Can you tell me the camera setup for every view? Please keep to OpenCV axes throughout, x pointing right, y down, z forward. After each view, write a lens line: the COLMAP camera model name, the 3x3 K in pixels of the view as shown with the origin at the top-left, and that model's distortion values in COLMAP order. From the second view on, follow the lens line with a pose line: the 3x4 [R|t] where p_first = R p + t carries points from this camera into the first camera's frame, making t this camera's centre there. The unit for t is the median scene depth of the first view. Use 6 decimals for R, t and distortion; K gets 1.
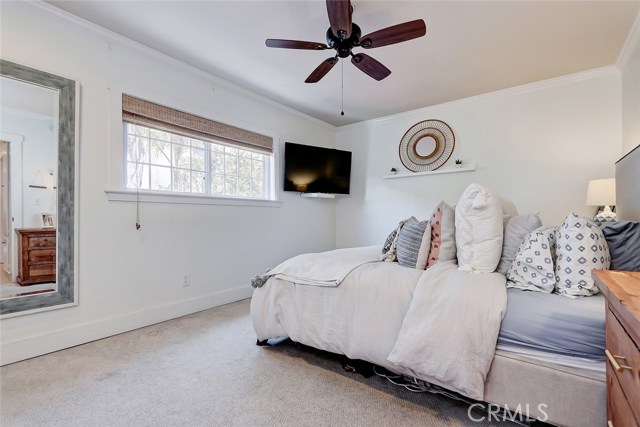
lens RADIAL K [[297.2, 0, 318.2], [0, 297.2, 217.1], [0, 0, 1]] dist [0.000745, -0.000049]
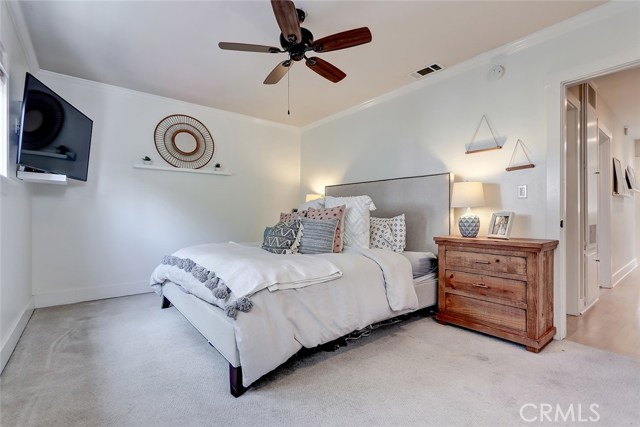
lens RADIAL K [[297.2, 0, 318.8], [0, 297.2, 213.6], [0, 0, 1]] dist [0.000745, -0.000049]
pose [[0.246671, 0.009187, 0.969056, -0.469948], [-0.000495, 0.999956, -0.009354, 0.001044], [-0.969099, 0.001828, 0.246665, 0.354507]]
